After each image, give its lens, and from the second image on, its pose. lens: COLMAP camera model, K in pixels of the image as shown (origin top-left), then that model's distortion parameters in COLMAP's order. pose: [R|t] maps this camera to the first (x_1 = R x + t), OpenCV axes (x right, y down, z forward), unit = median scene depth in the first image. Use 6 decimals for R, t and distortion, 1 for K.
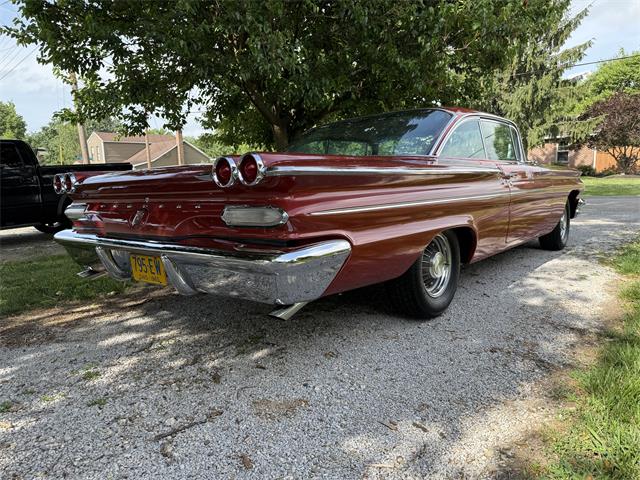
lens RADIAL K [[464.4, 0, 314.7], [0, 464.4, 238.5], [0, 0, 1]] dist [0.018227, -0.011000]
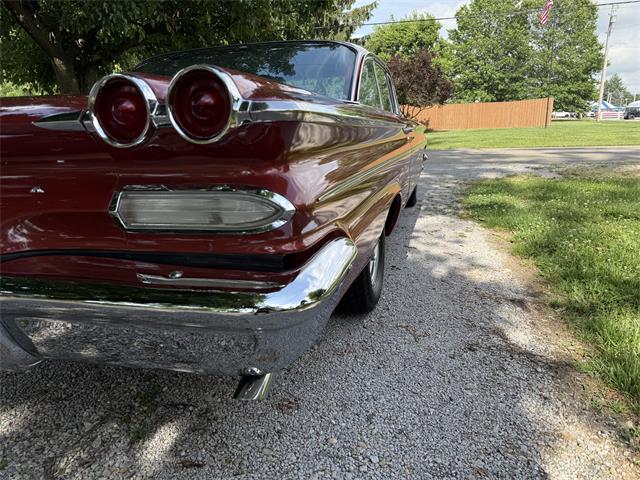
lens RADIAL K [[459.1, 0, 320.2], [0, 459.1, 240.3], [0, 0, 1]] dist [0.022412, -0.034249]
pose [[0.896911, -0.094521, 0.431990, -0.167720], [0.050009, 0.992303, 0.113289, -0.046808], [-0.439373, -0.080007, 0.894735, 0.385892]]
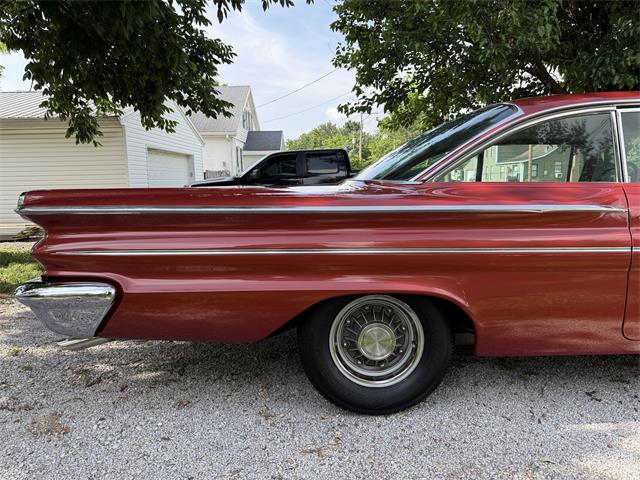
lens RADIAL K [[459.1, 0, 324.1], [0, 459.1, 241.9], [0, 0, 1]] dist [0.022412, -0.034249]
pose [[0.665305, 0.124254, -0.736159, 0.783587], [-0.110006, 0.991605, 0.067951, -0.146998], [0.738423, 0.035774, 0.673388, 0.537022]]
